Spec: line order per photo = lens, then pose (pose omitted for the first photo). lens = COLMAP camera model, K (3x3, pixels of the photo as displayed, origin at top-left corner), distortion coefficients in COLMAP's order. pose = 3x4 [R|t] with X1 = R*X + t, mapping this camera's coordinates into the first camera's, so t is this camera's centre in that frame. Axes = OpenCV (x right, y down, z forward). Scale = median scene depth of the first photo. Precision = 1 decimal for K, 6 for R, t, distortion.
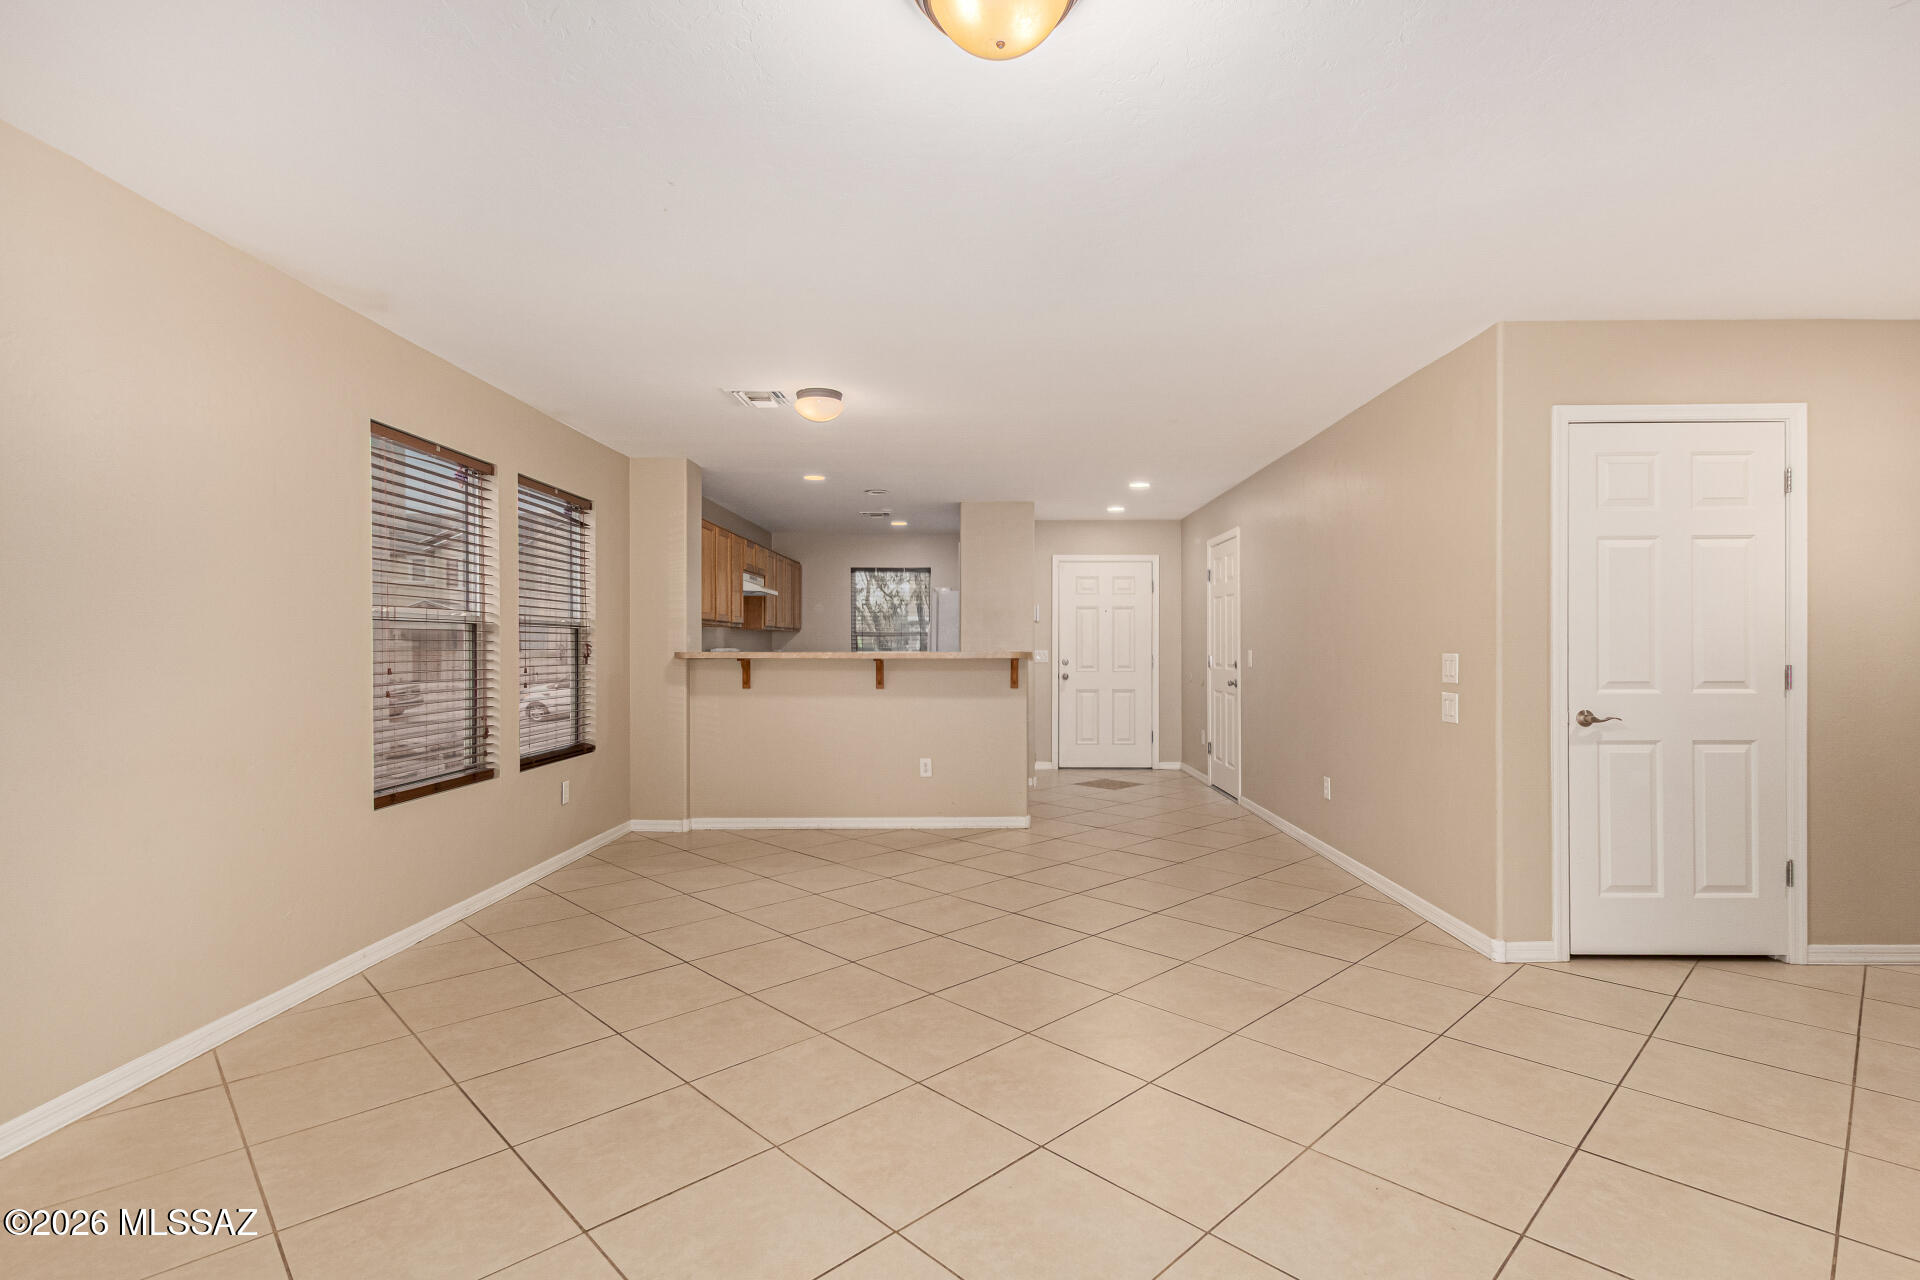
lens RADIAL K [[894.7, 0, 1014.3], [0, 894.7, 651.8], [0, 0, 1]] dist [0.003549, -0.000771]
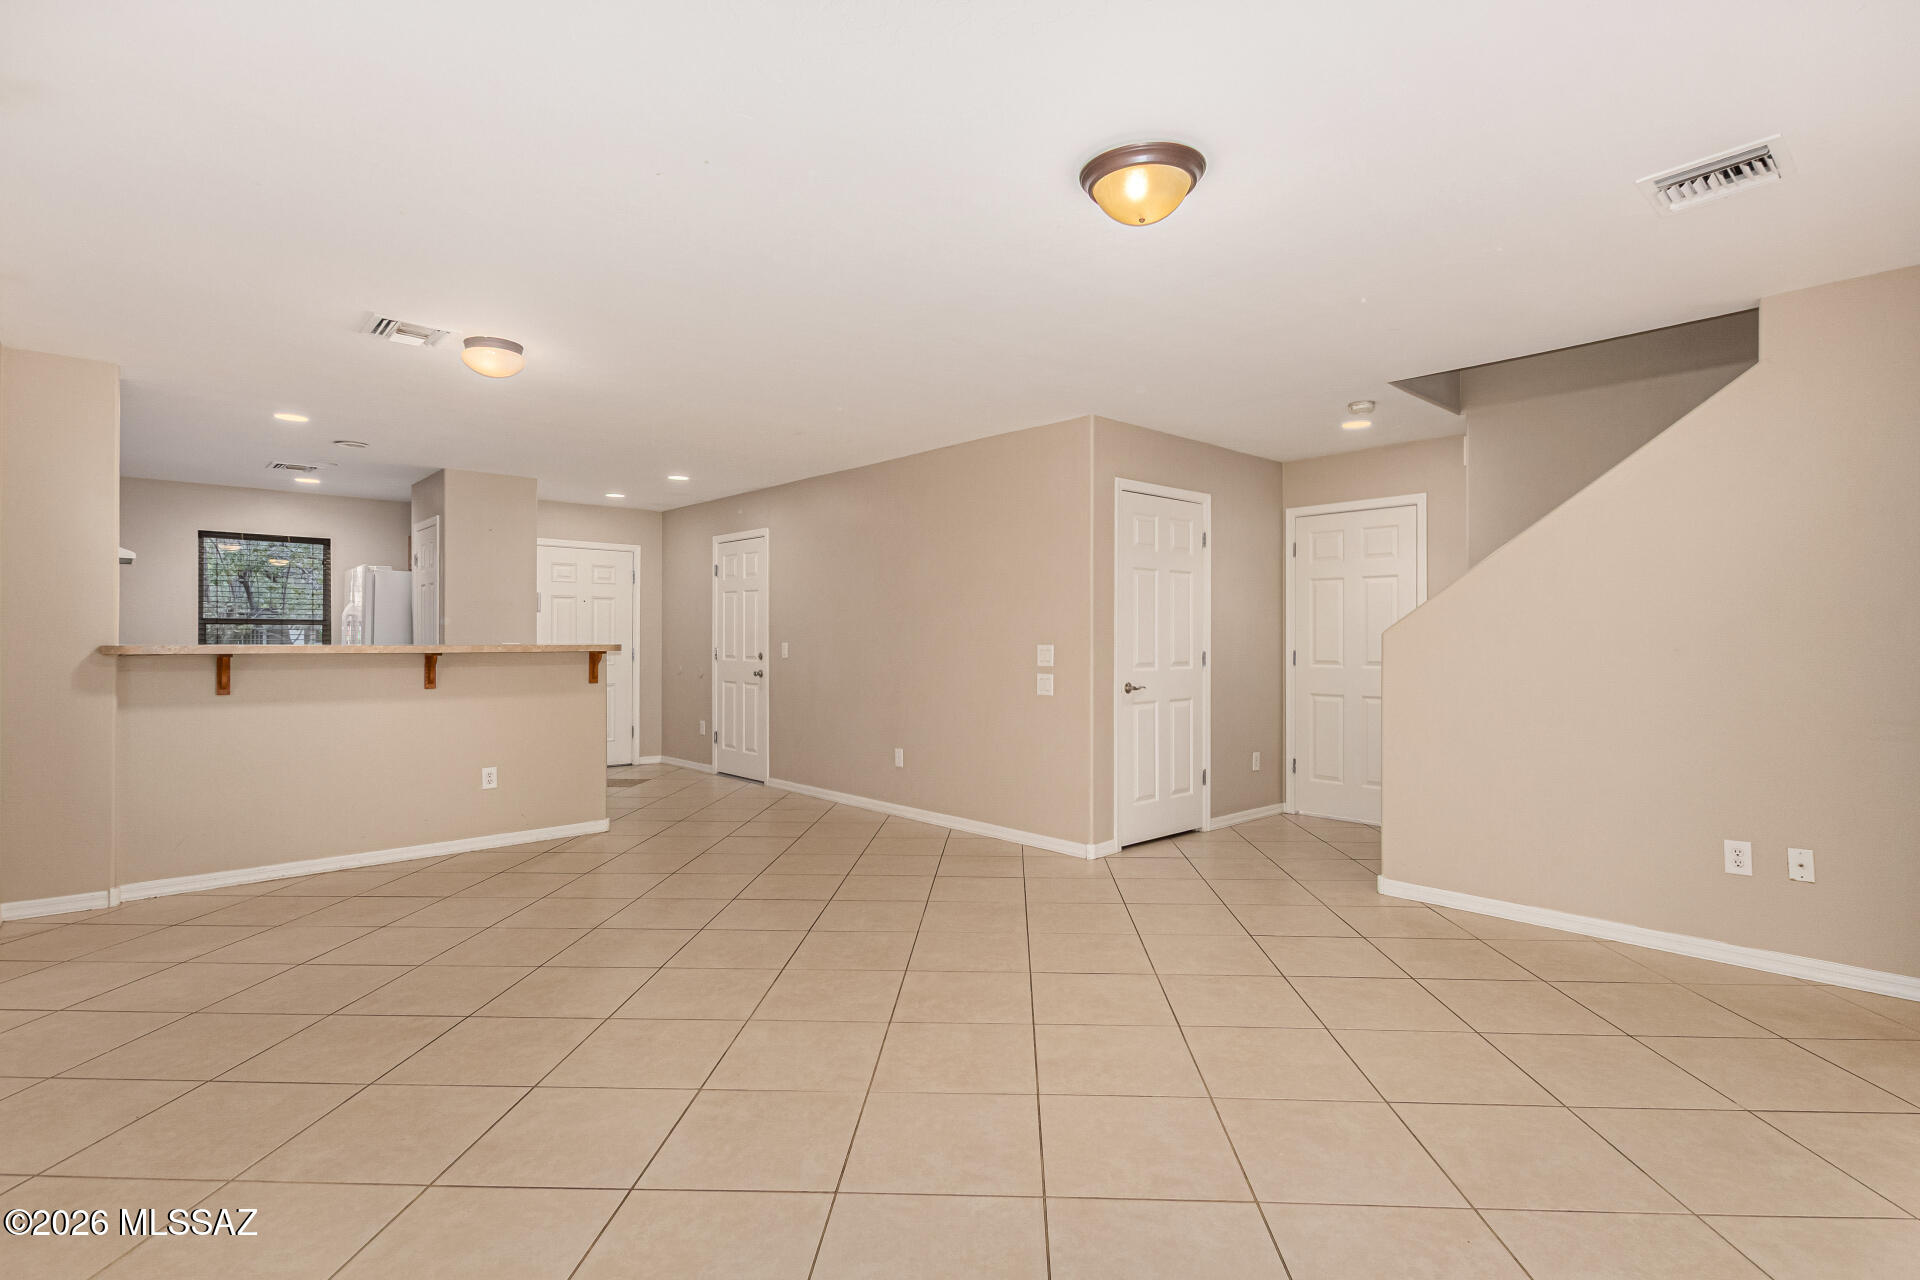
lens RADIAL K [[894.7, 0, 991.2], [0, 894.7, 646.2], [0, 0, 1]] dist [0.003549, -0.000771]
pose [[0.735921, -0.002751, 0.677061, -0.327447], [0.001715, 0.999996, 0.002198, 0.000326], [-0.677065, -0.000457, 0.735923, 0.031258]]
